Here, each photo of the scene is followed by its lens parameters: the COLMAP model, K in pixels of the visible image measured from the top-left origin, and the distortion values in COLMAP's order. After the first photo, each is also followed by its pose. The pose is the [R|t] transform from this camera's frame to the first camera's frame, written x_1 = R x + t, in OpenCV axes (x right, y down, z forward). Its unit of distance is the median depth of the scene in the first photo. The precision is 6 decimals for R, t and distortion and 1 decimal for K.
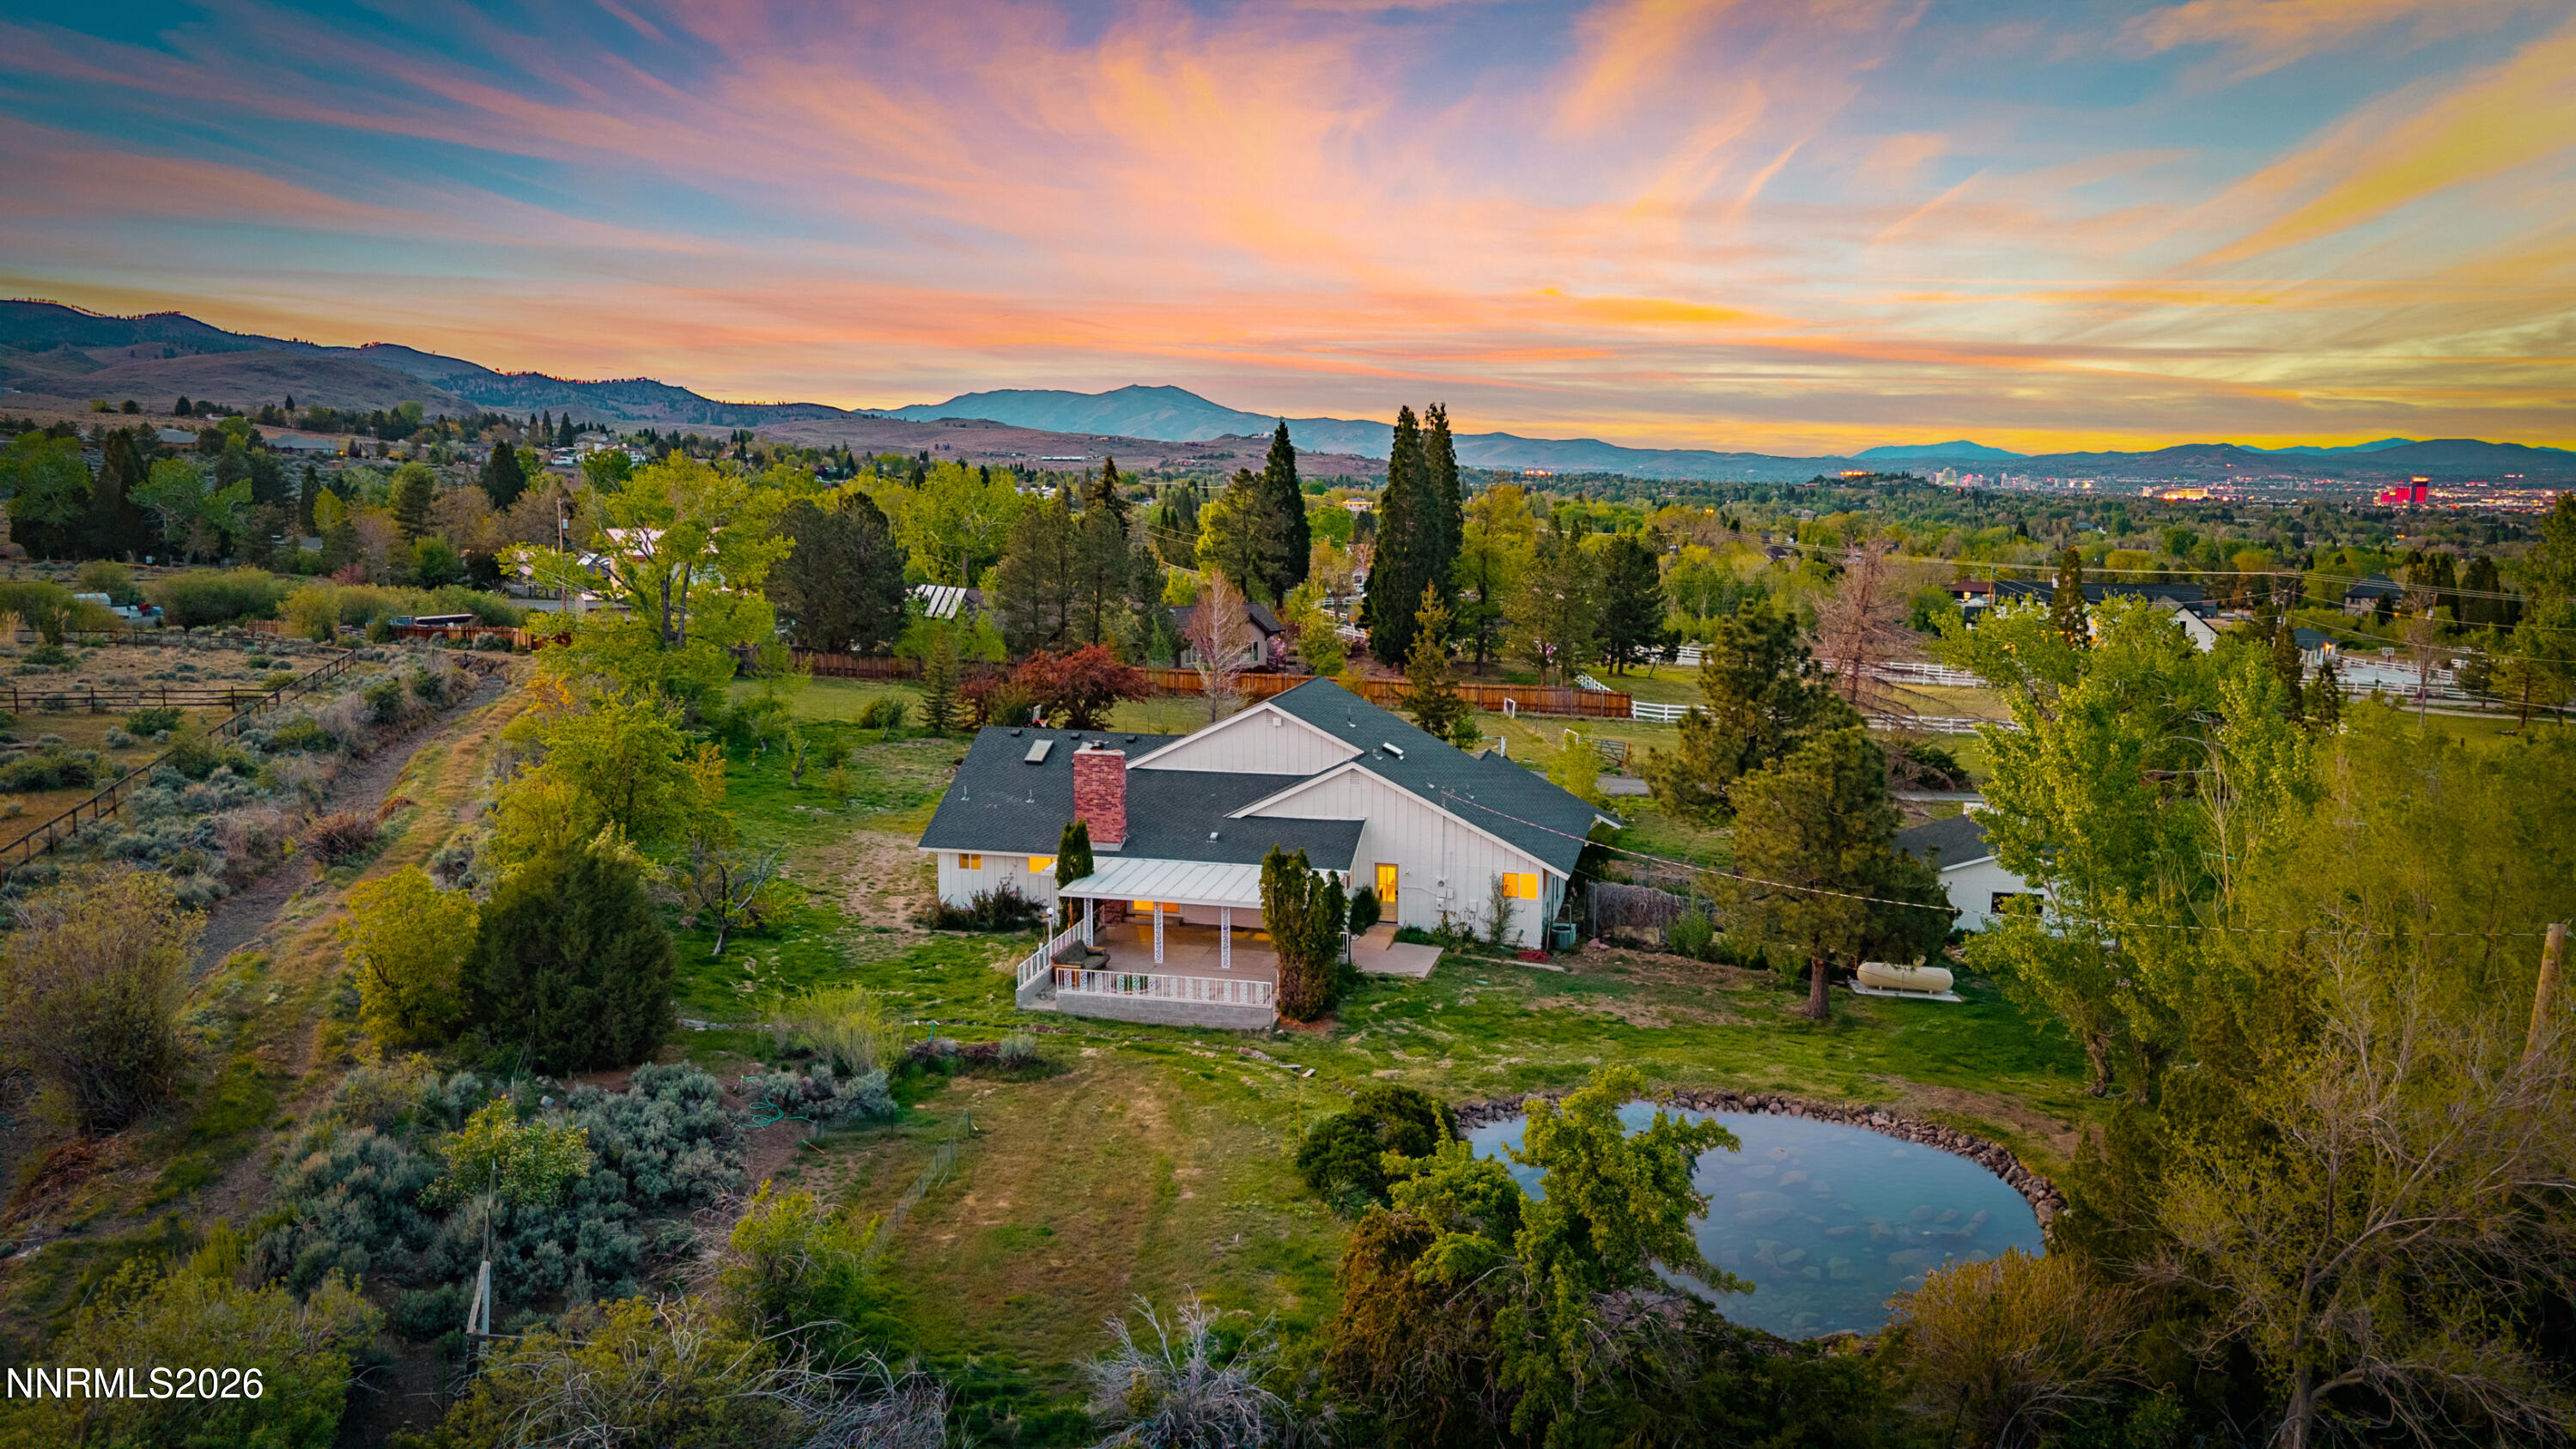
lens RADIAL K [[1729.0, 0, 1288.8], [0, 1729.0, 739.4], [0, 0, 1]] dist [0.021351, -0.019743]
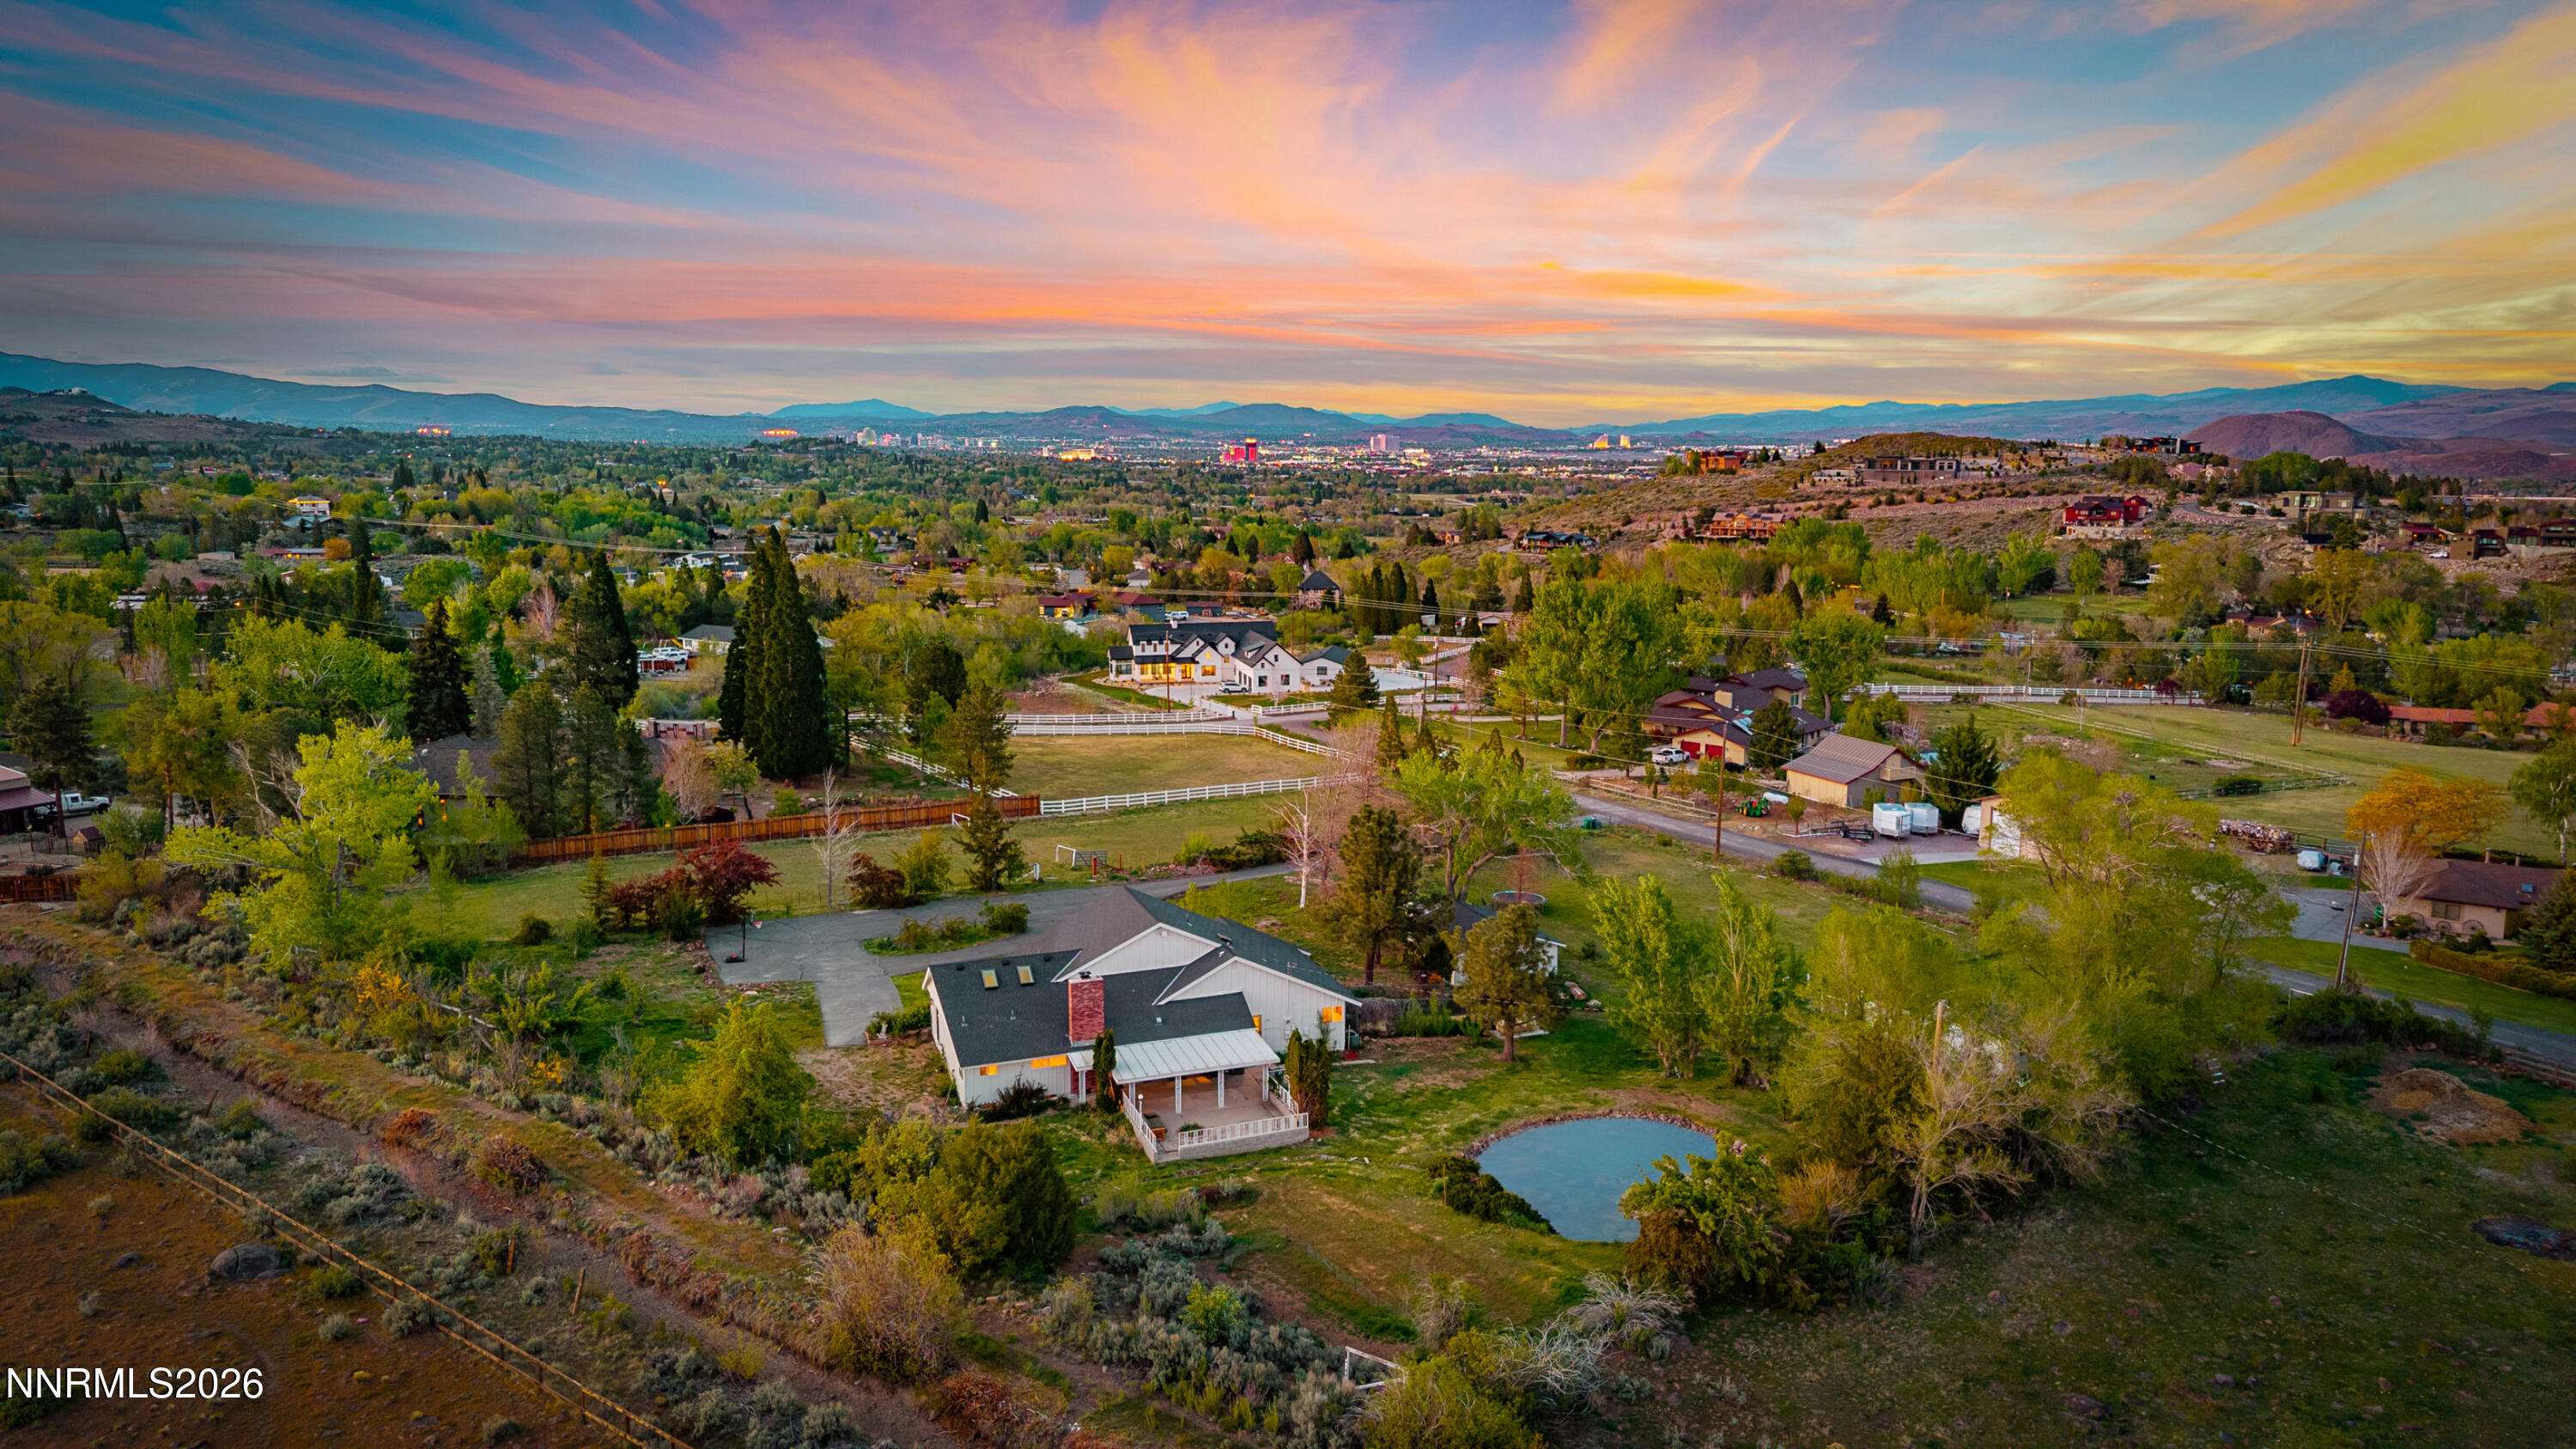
lens RADIAL K [[1711.2, 0, 1293.9], [0, 1711.2, 763.3], [0, 0, 1]] dist [0.089892, -0.145539]
pose [[0.825105, -0.111131, 0.553942, -0.762906], [0.089889, 0.993797, 0.065484, -0.260300], [-0.557783, -0.004238, 0.829976, -0.333436]]
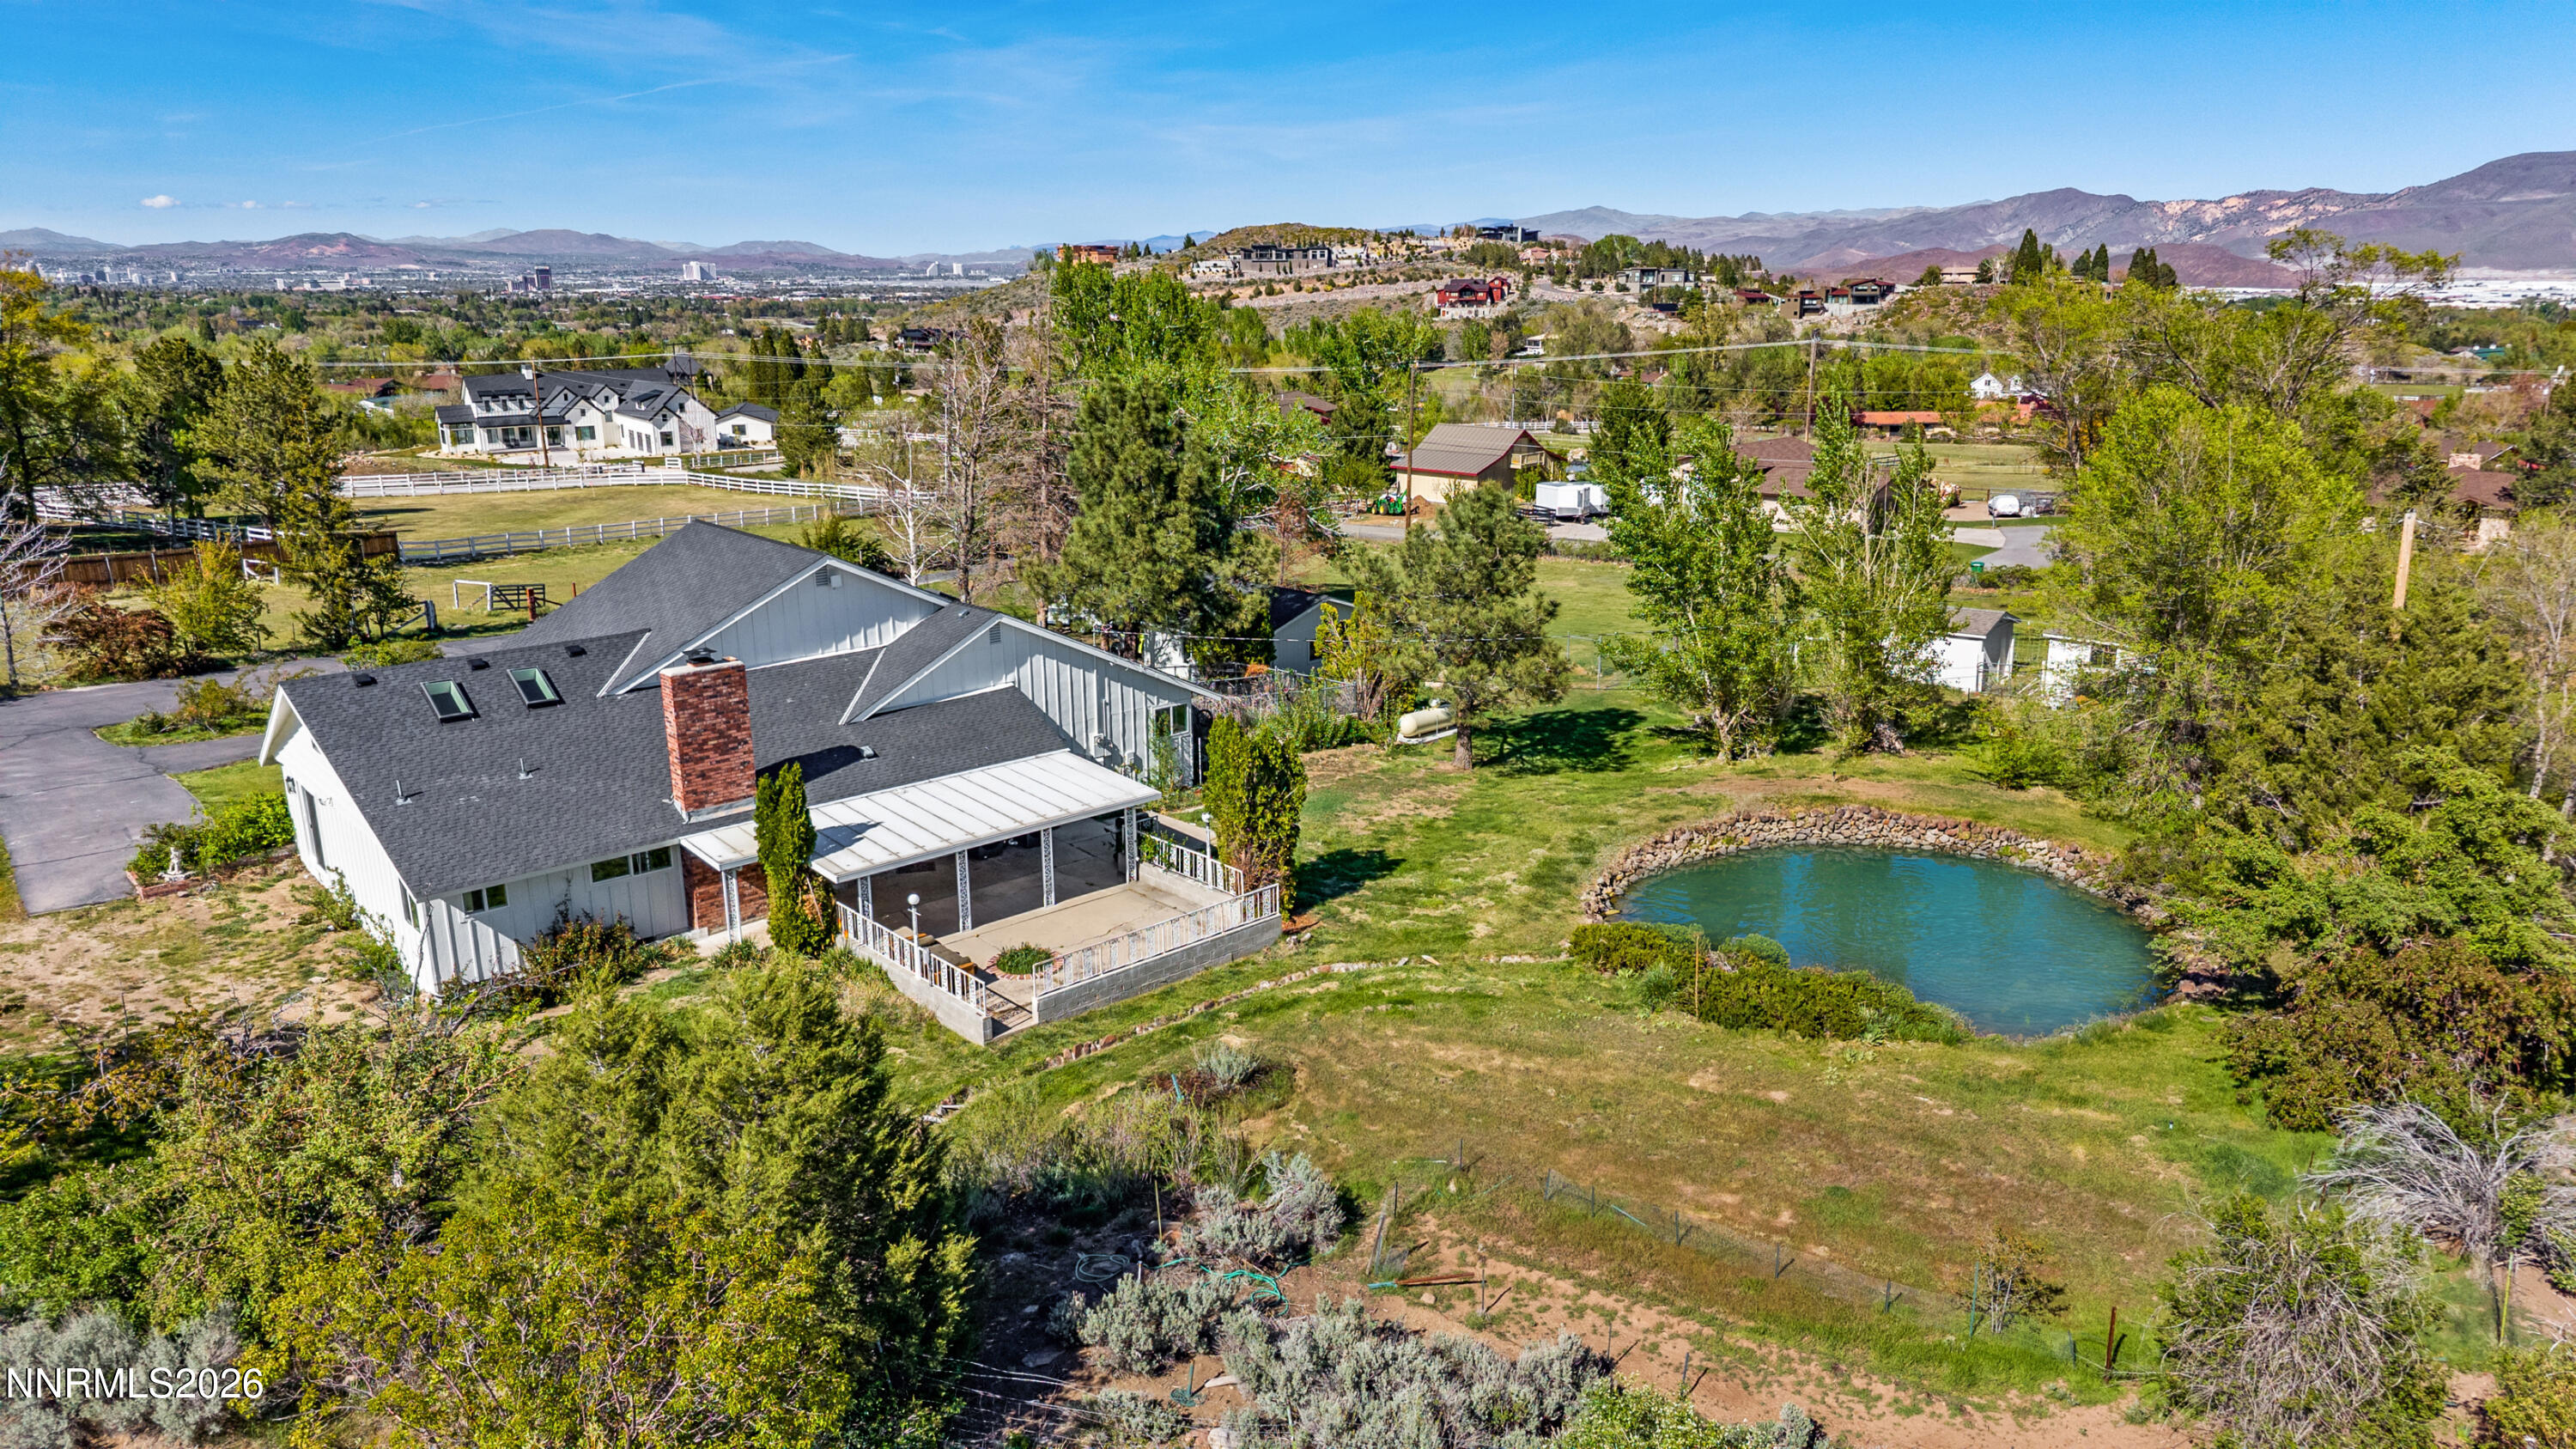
lens RADIAL K [[1727.0, 0, 1287.0], [0, 1727.0, 718.8], [0, 0, 1]] dist [0.044785, -0.053672]
pose [[0.564730, -0.220089, 0.795387, -0.509937], [0.136919, 0.975413, 0.172691, -0.056435], [-0.813839, 0.011380, 0.580979, 0.438725]]
